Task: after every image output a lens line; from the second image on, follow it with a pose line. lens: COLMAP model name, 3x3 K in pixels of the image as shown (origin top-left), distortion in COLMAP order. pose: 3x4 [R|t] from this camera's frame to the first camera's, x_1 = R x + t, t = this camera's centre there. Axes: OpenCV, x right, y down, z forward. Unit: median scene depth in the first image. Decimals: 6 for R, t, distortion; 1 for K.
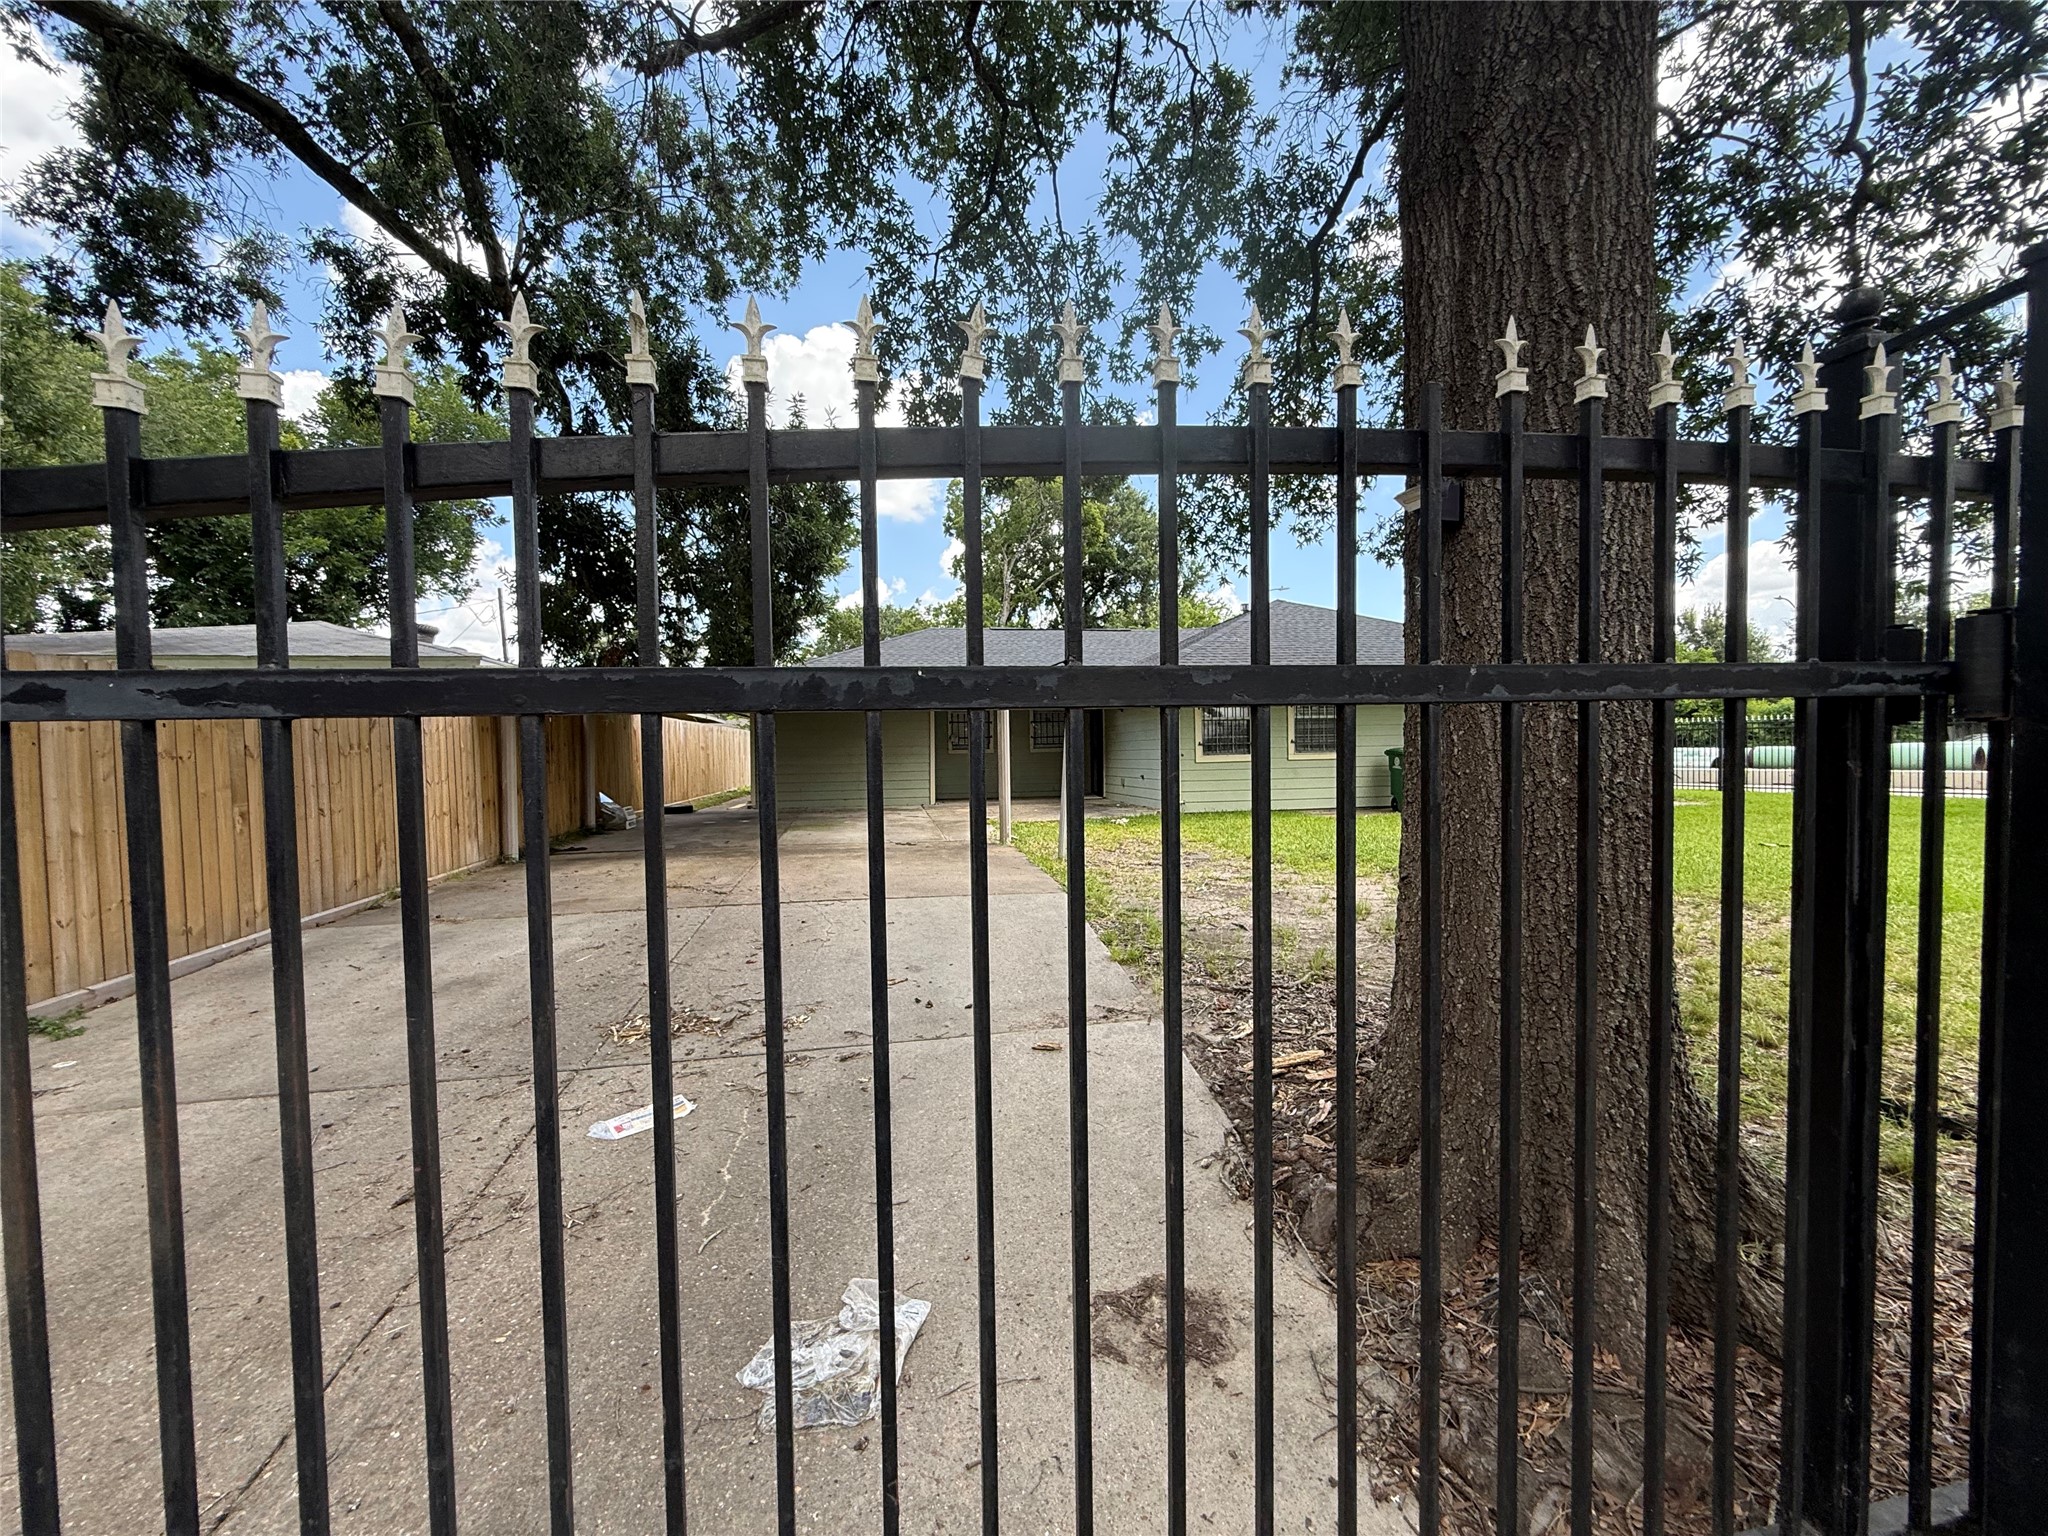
lens RADIAL K [[814.6, 0, 1029.1], [0, 814.6, 763.1], [0, 0, 1]] dist [-0.001658, 0.000049]
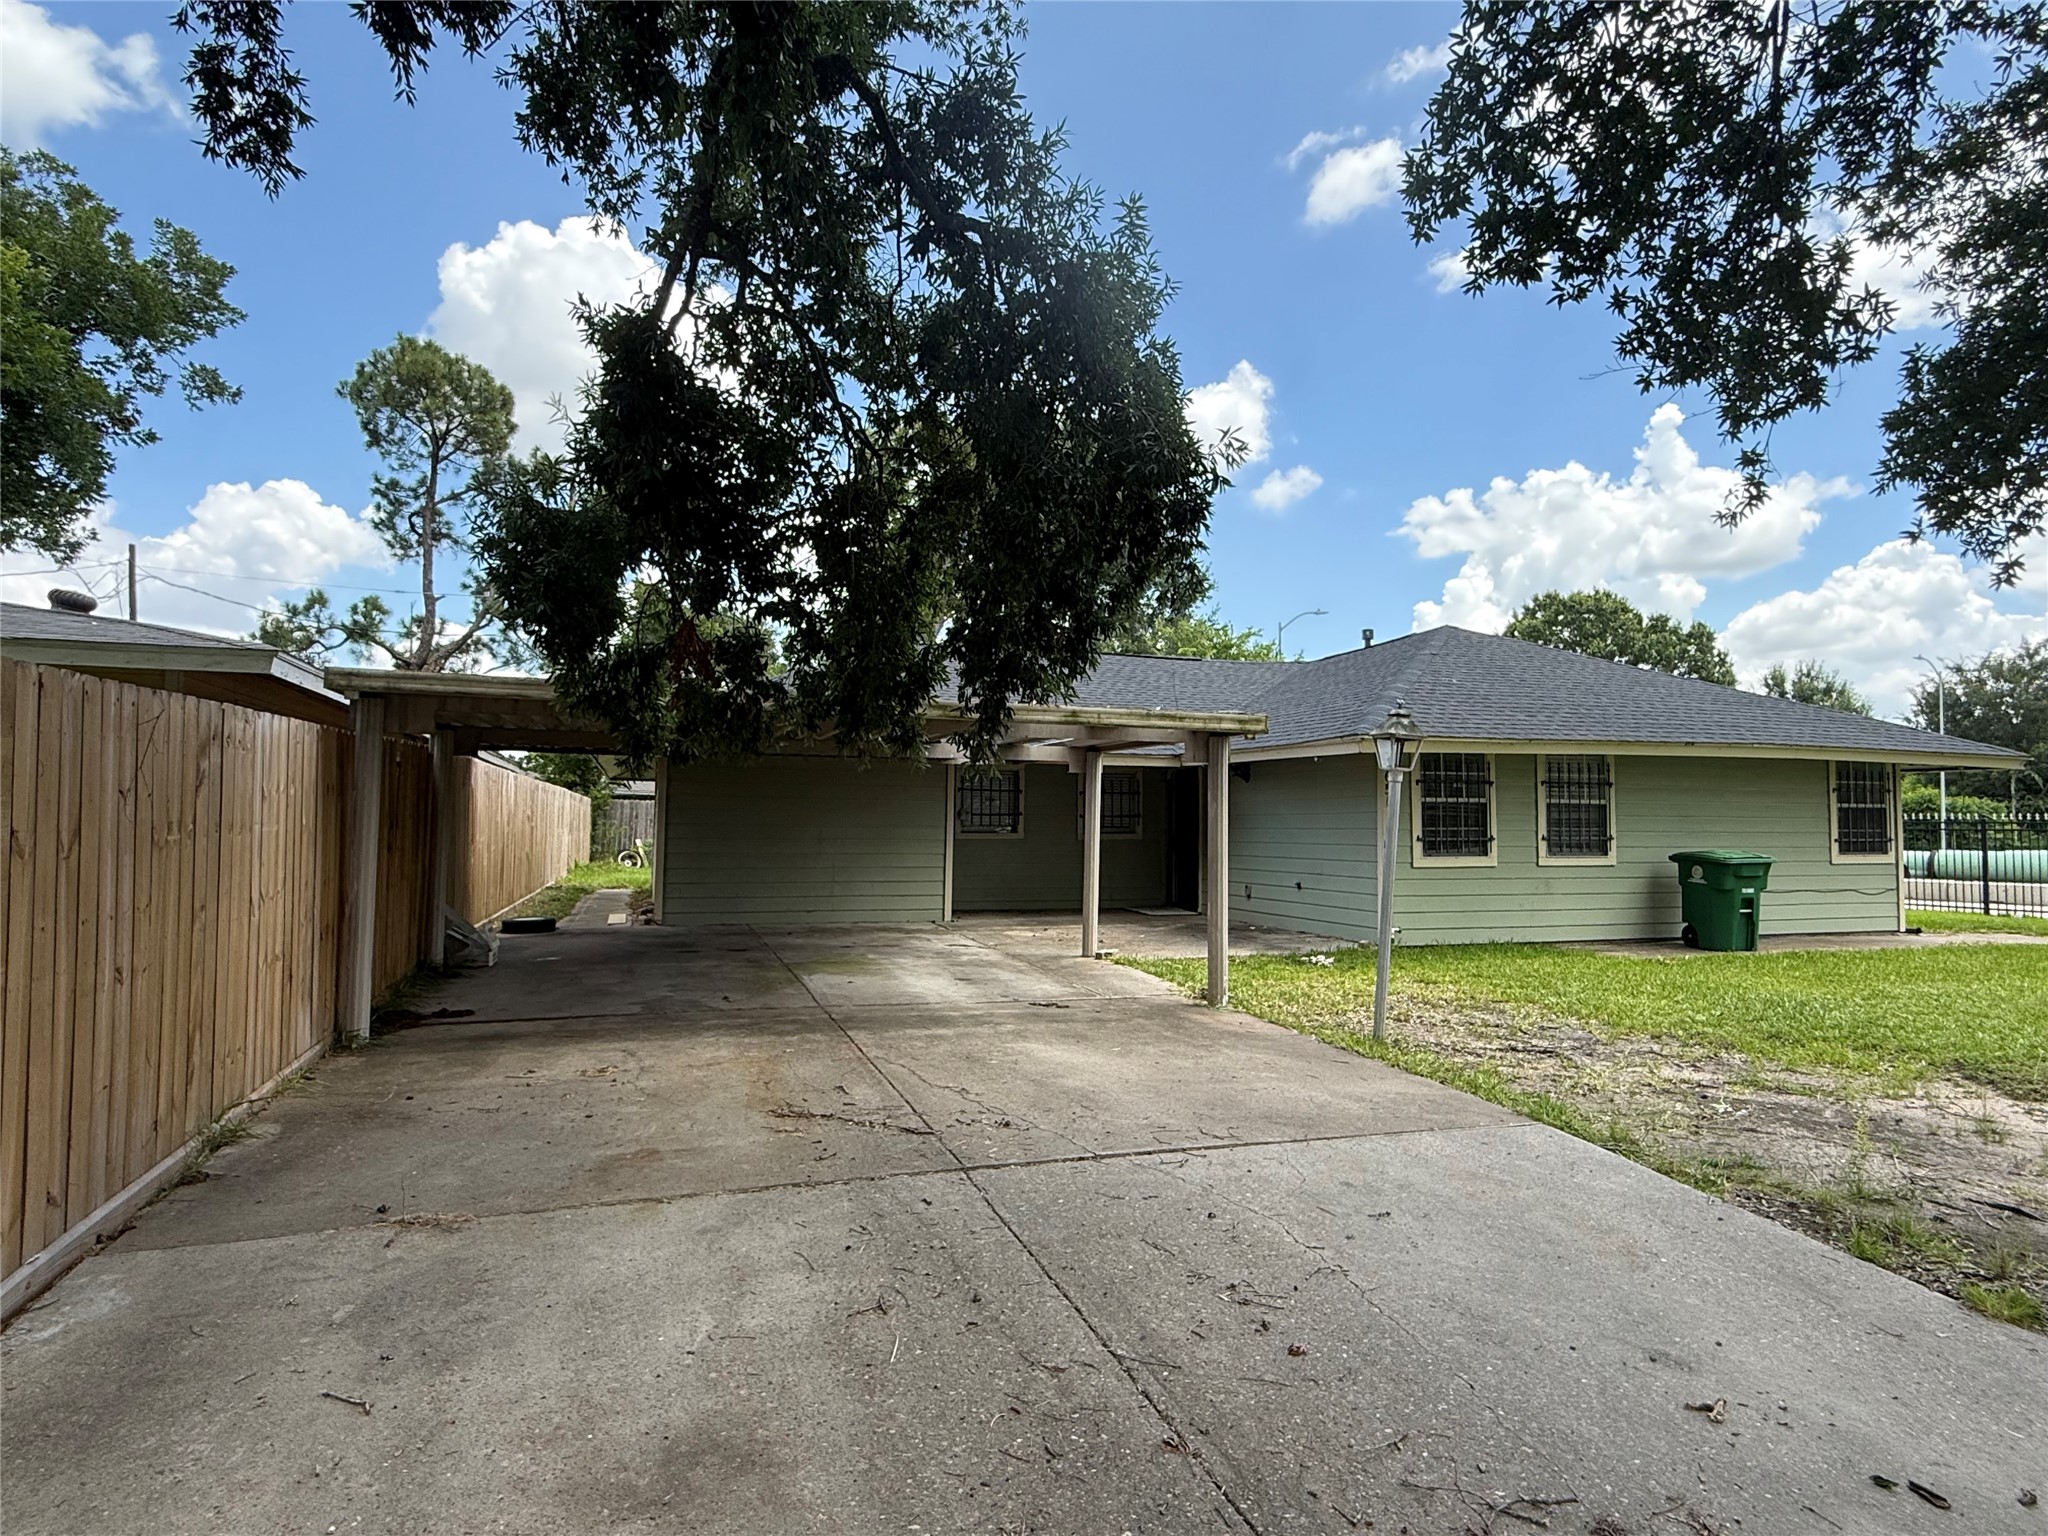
lens RADIAL K [[1141.6, 0, 1025.5], [0, 1141.6, 770.0], [0, 0, 1]] dist [0.006133, -0.001258]
pose [[0.990193, 0.032739, 0.135813, -0.223723], [-0.024071, 0.997596, -0.064976, -0.011627], [-0.137614, 0.061069, 0.988602, 0.143433]]
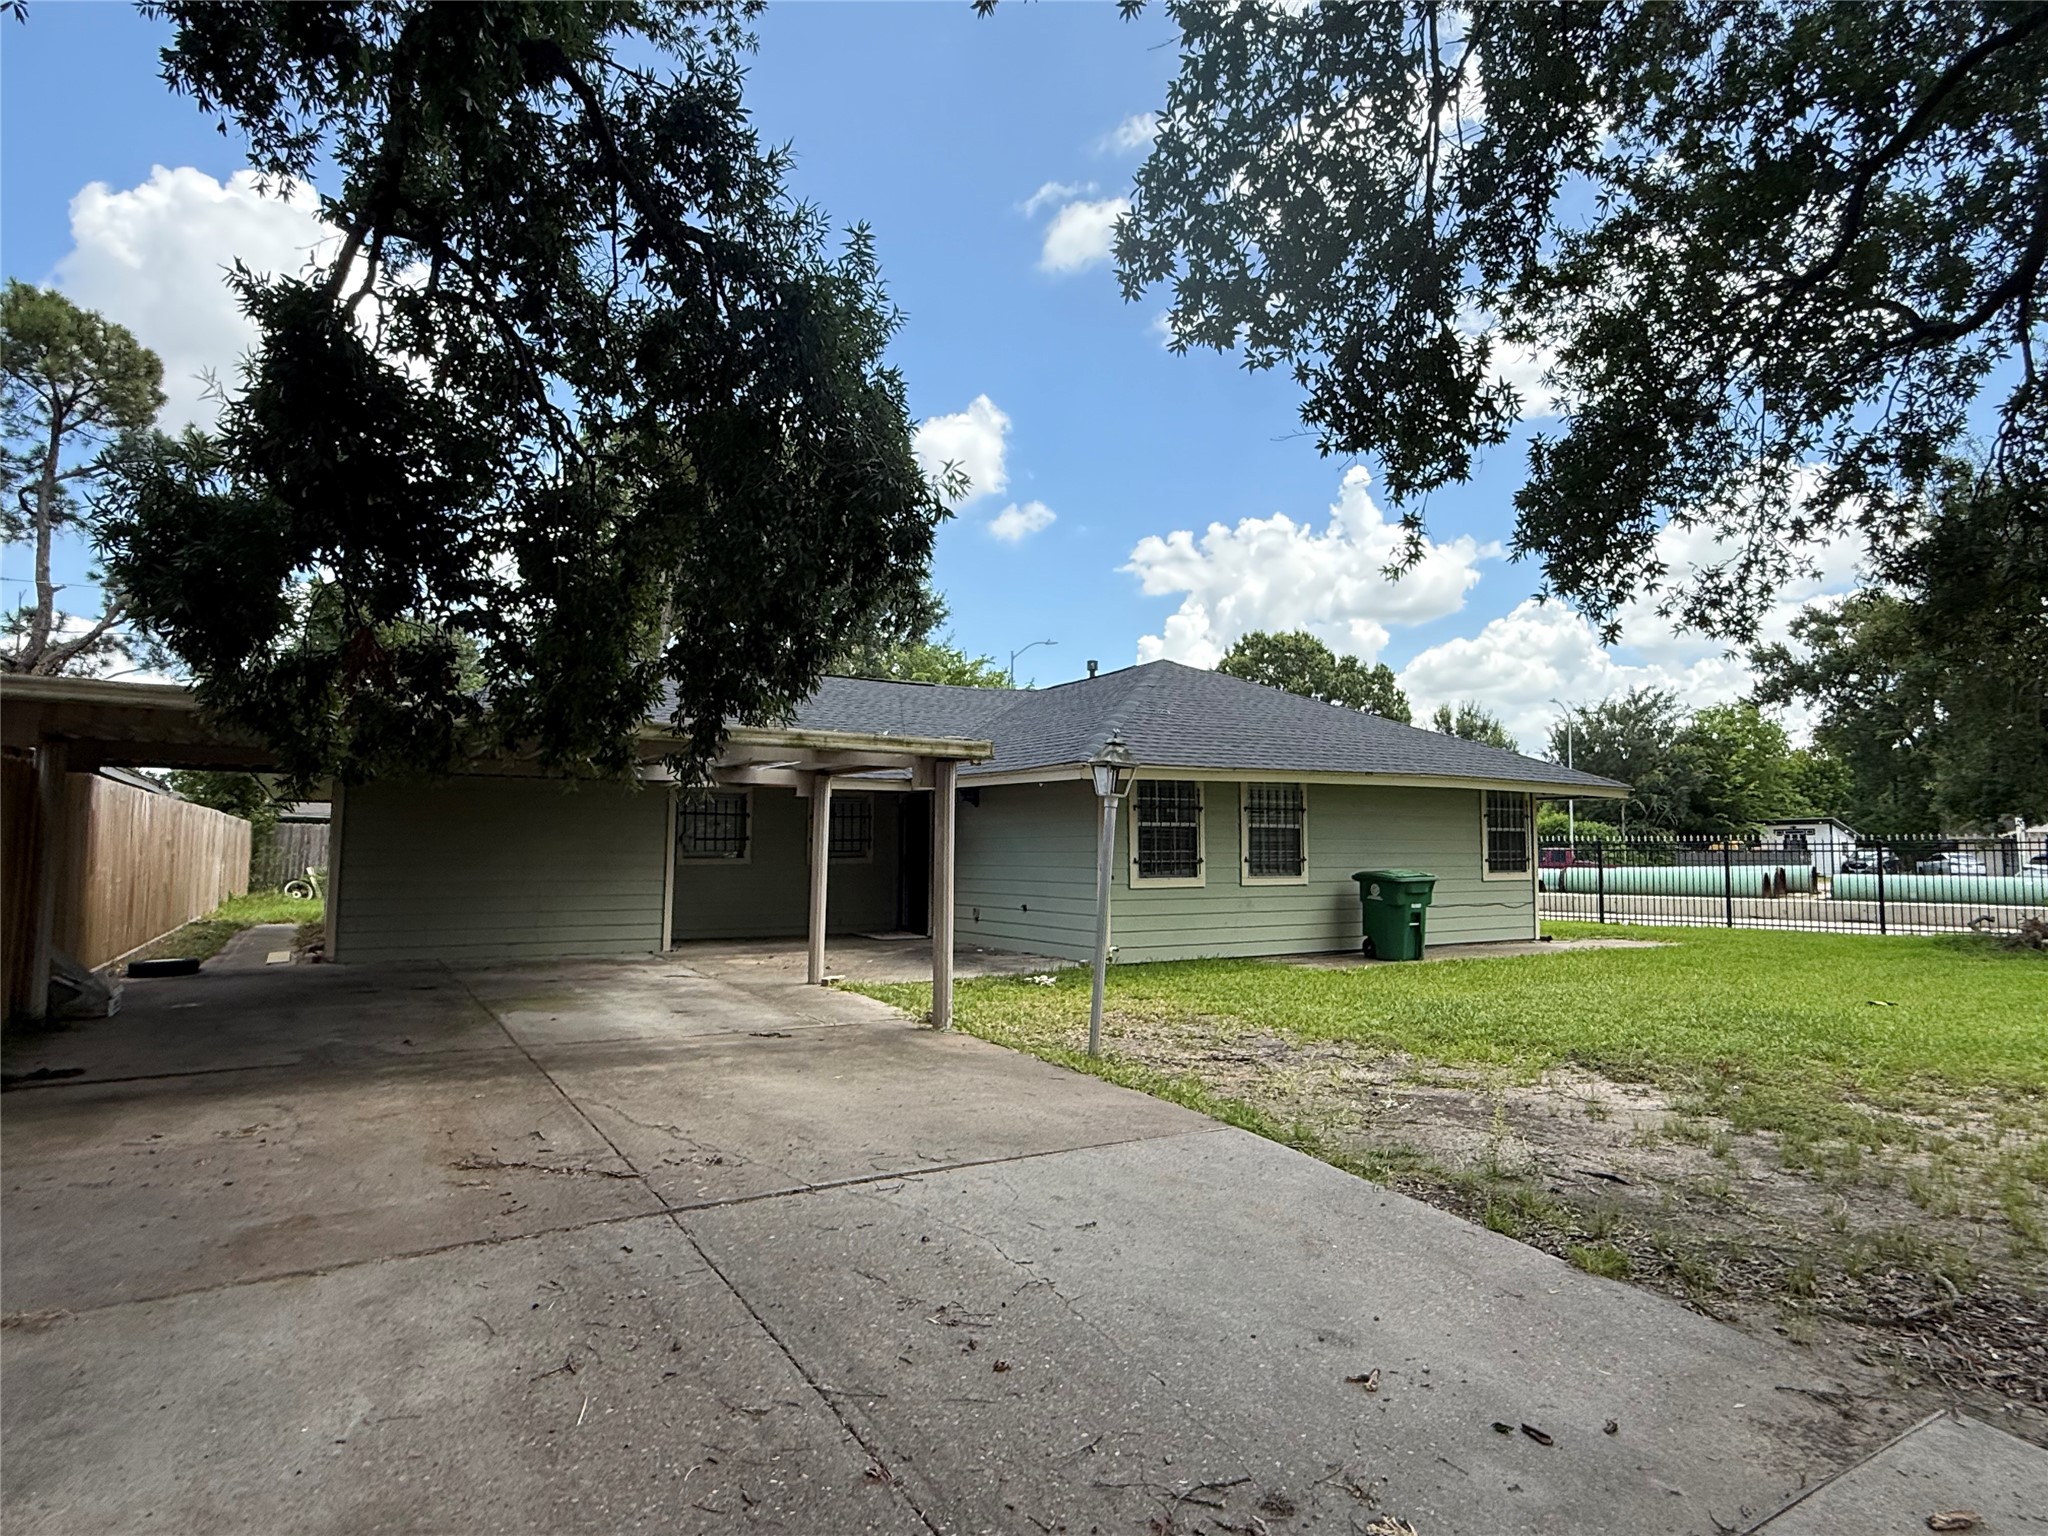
lens RADIAL K [[1141.6, 0, 1023.0], [0, 1141.6, 771.4], [0, 0, 1]] dist [0.006133, -0.001258]
pose [[0.934037, 0.046058, 0.354194, -0.220661], [-0.015445, 0.995932, -0.088777, -0.011971], [-0.356842, 0.077450, 0.930948, 0.141874]]
